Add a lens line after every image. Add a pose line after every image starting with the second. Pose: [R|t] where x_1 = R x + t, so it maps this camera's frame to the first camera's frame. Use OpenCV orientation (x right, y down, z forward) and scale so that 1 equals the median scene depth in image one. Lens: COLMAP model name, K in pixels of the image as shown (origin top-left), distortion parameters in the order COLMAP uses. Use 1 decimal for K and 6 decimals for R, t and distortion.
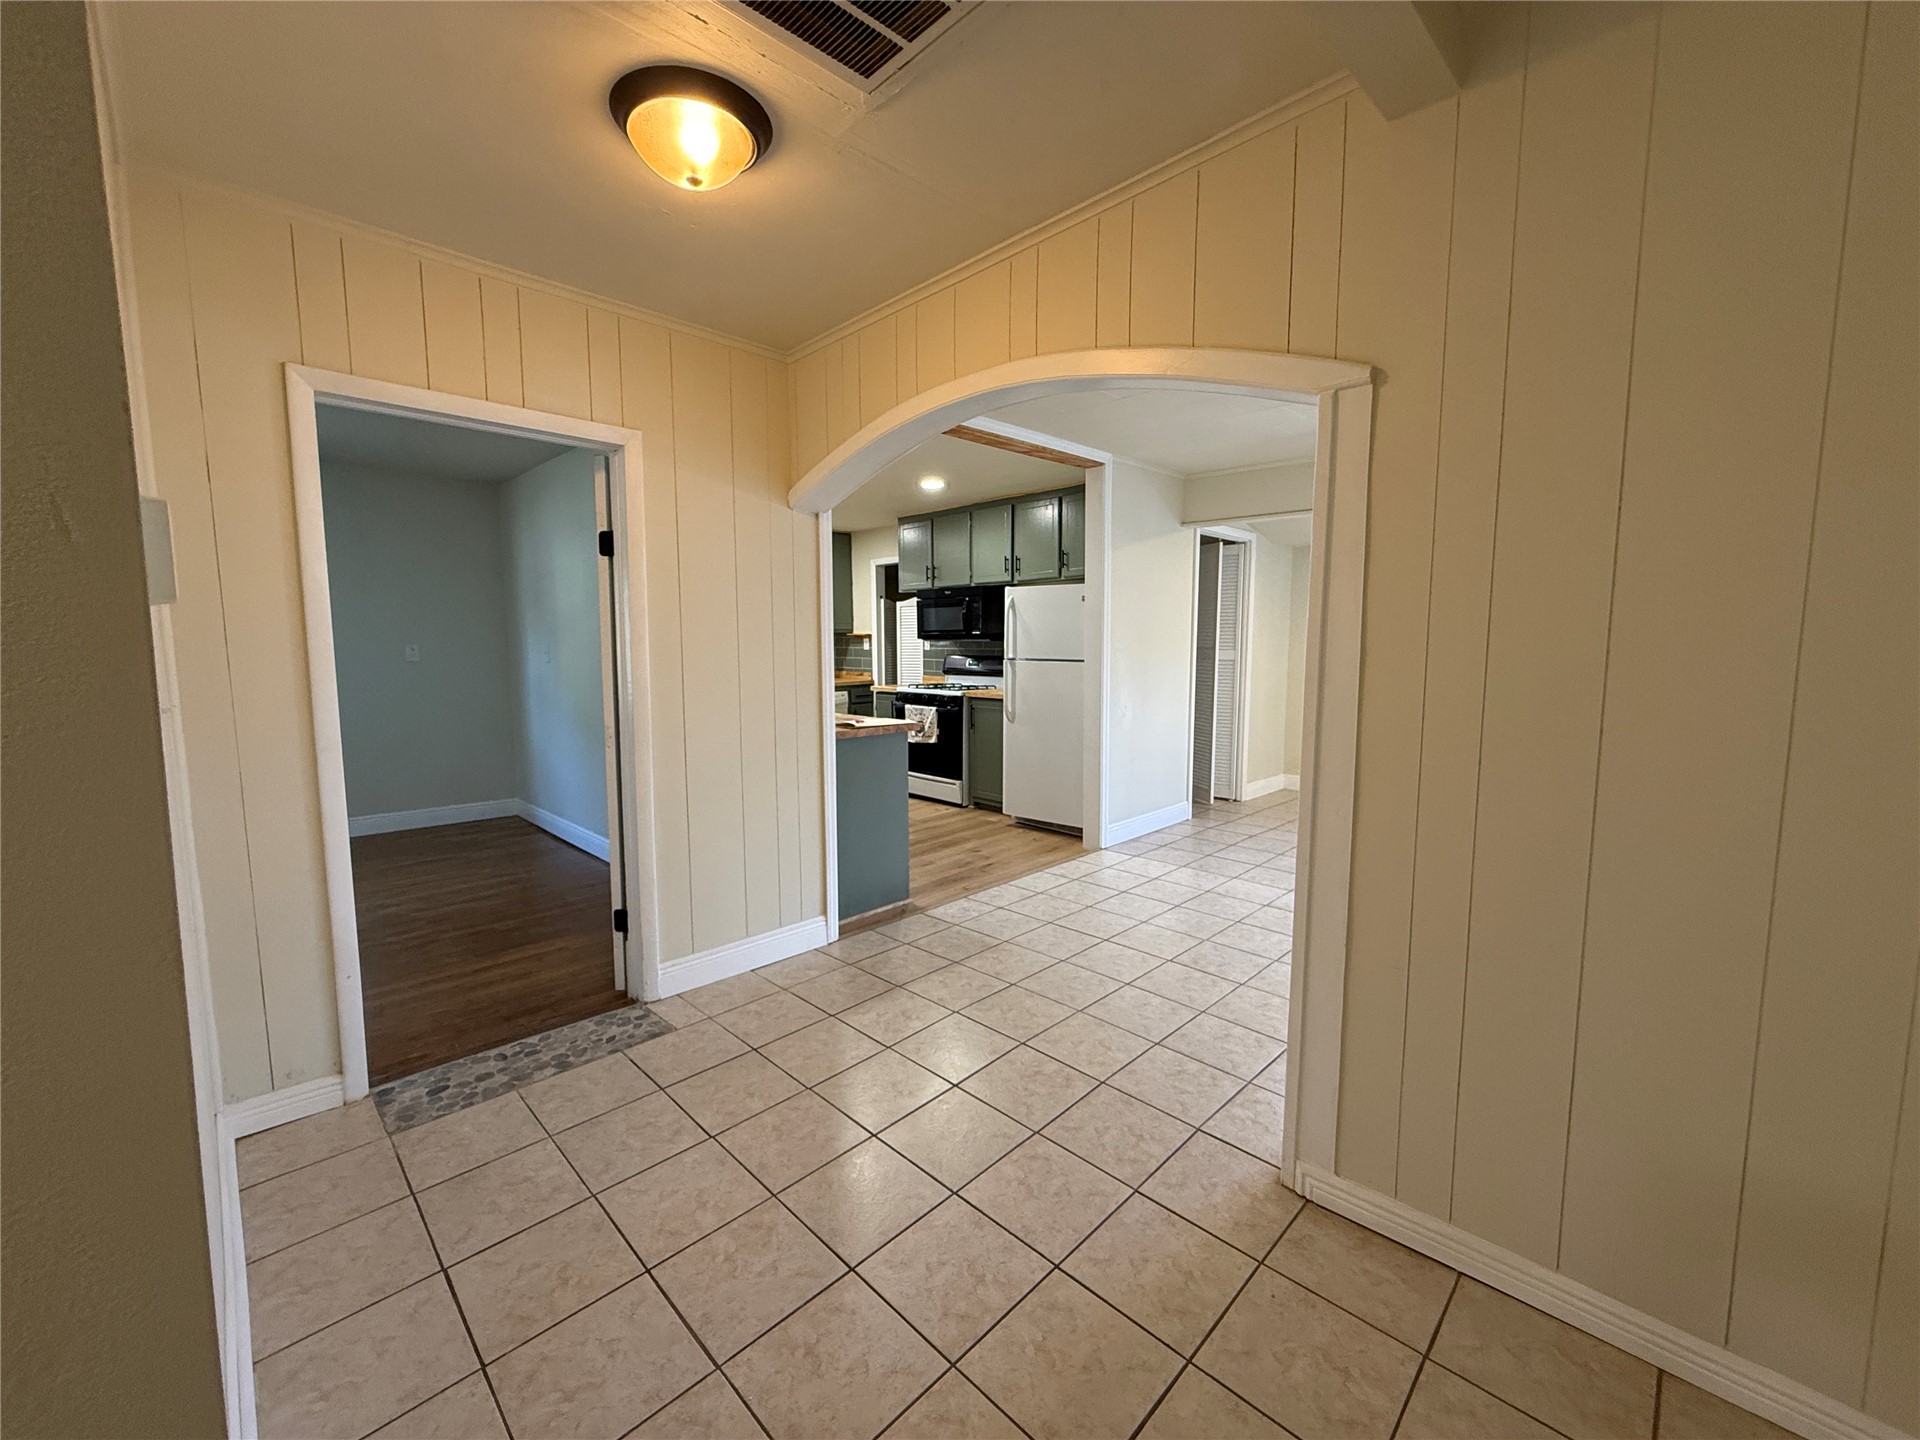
lens RADIAL K [[765.1, 0, 962.9], [0, 765.1, 720.7], [0, 0, 1]] dist [0.001056, 0.000265]
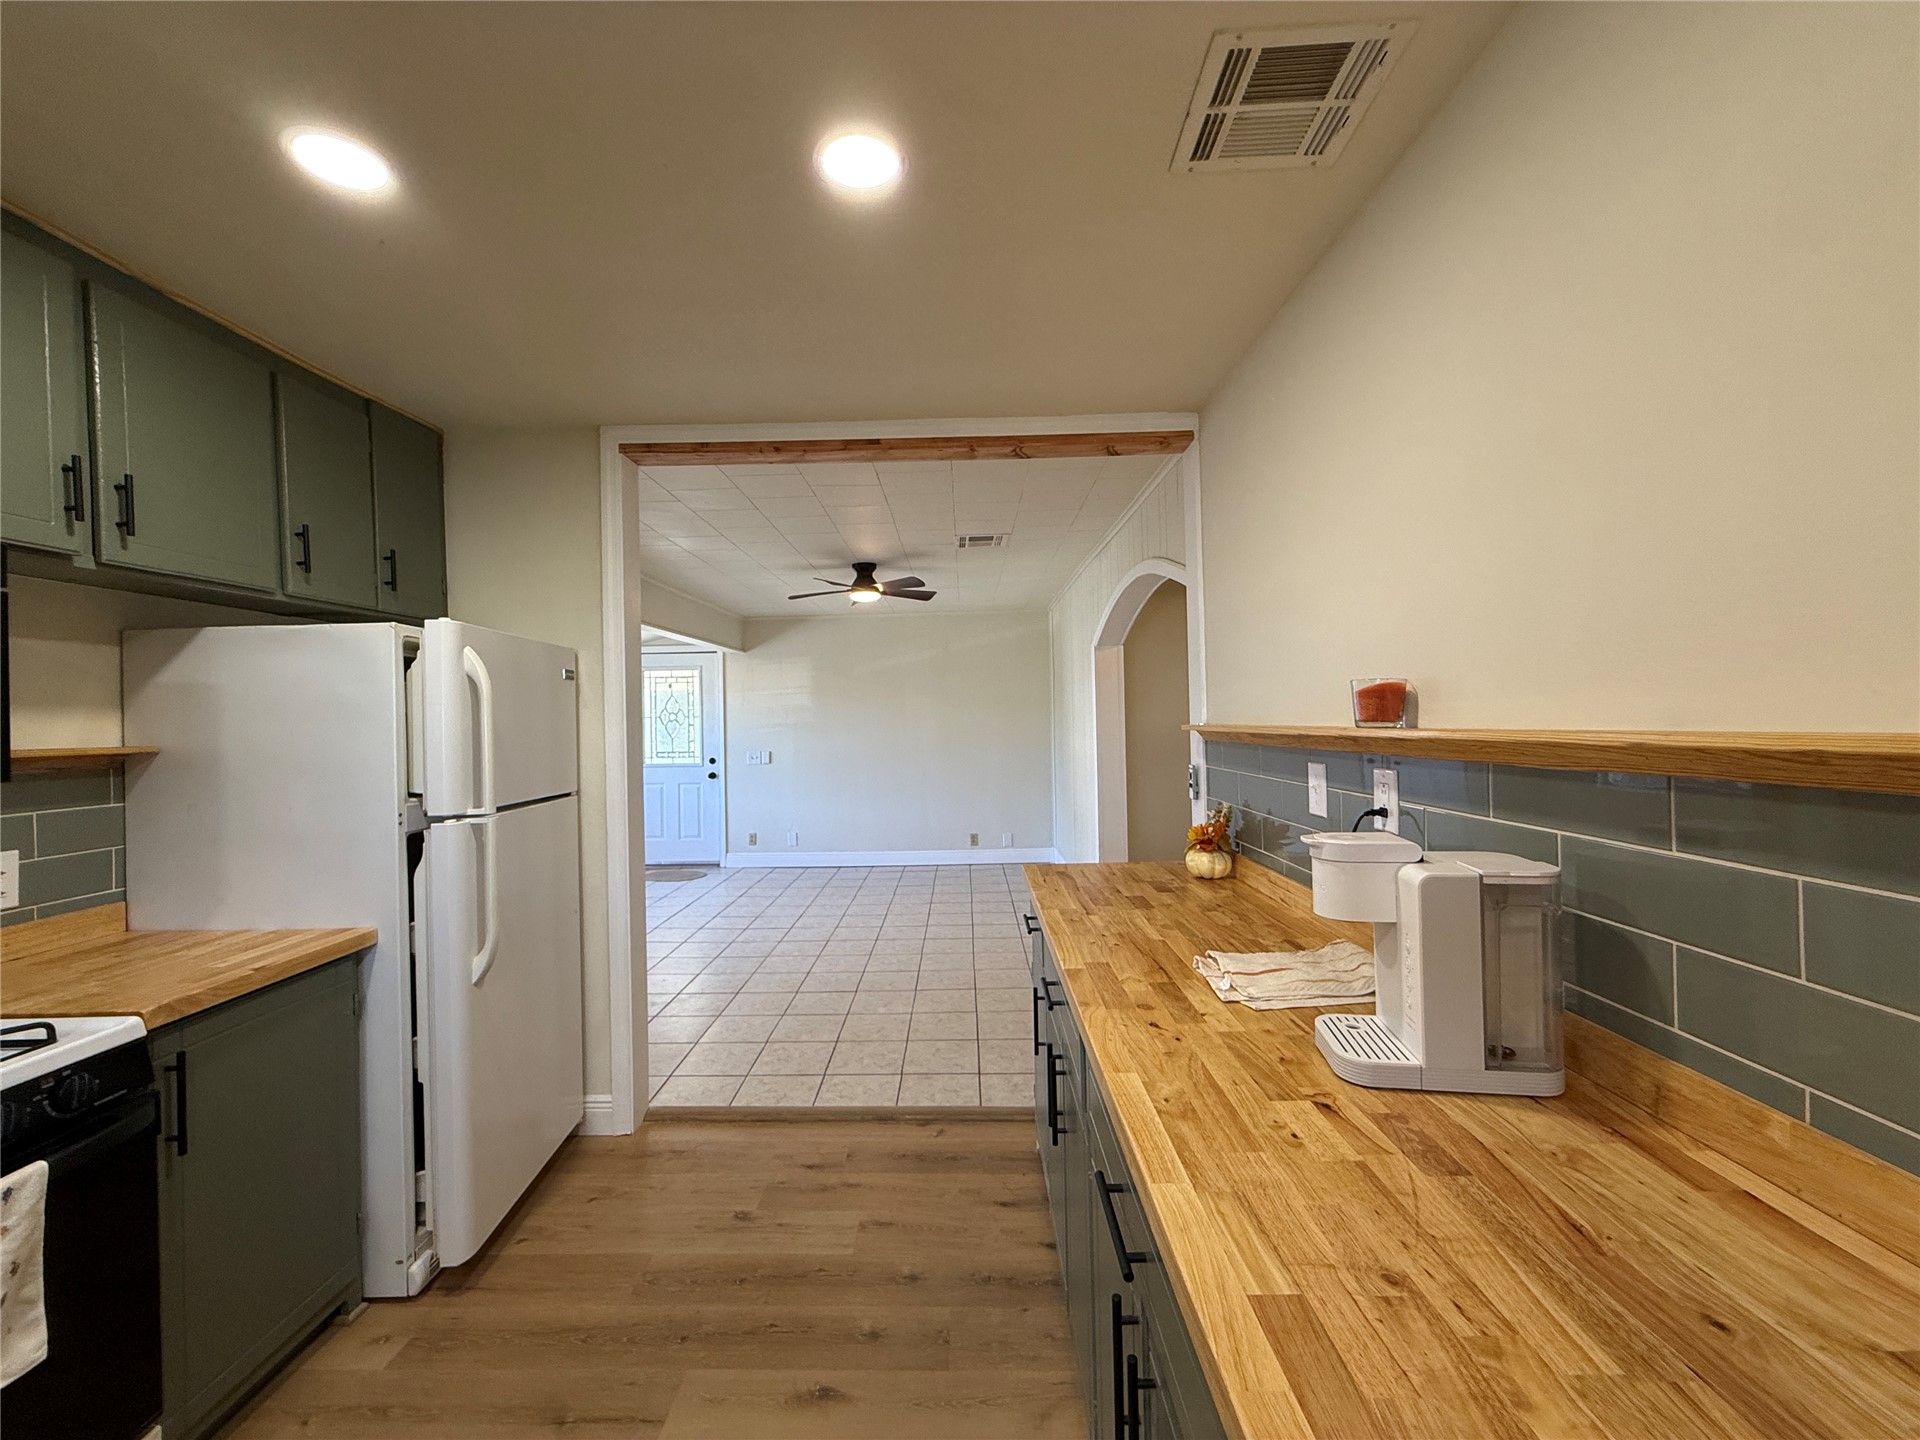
lens RADIAL K [[765.1, 0, 956.2], [0, 765.1, 713.2], [0, 0, 1]] dist [0.001056, 0.000265]
pose [[-0.690422, 0.021074, 0.723099, -0.322502], [0.099914, 0.992774, 0.066465, -0.113901], [-0.716473, 0.118136, -0.687539, 0.948902]]
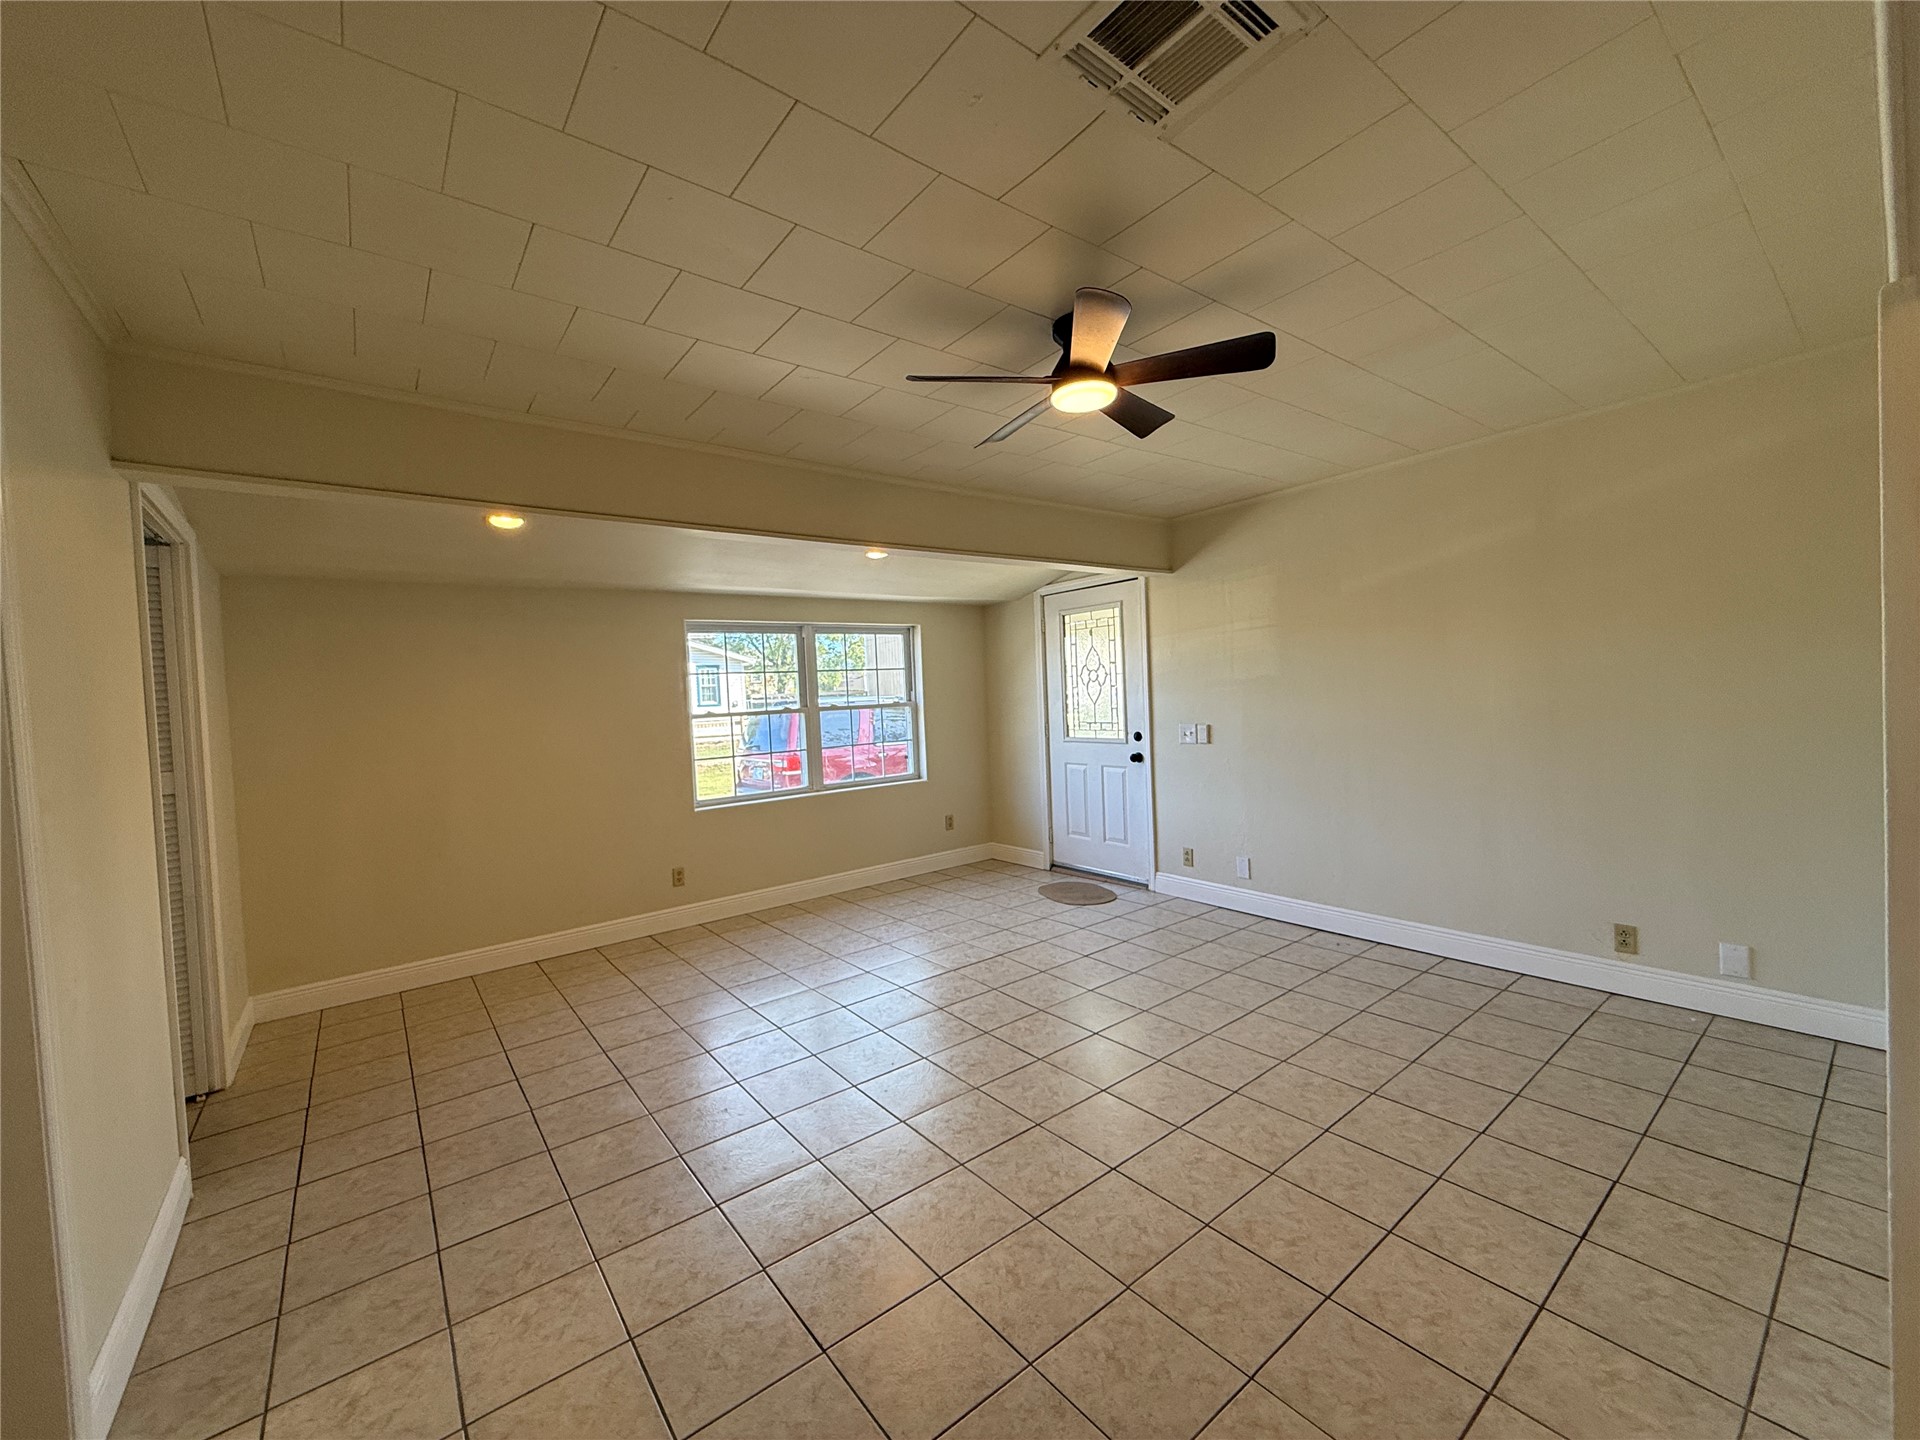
lens RADIAL K [[765.1, 0, 953.4], [0, 765.1, 709.8], [0, 0, 1]] dist [0.001056, 0.000265]
pose [[0.131835, -0.015189, 0.991155, -0.208386], [0.149825, 0.988701, -0.004777, -0.088950], [-0.979884, 0.149130, 0.132621, 0.761063]]
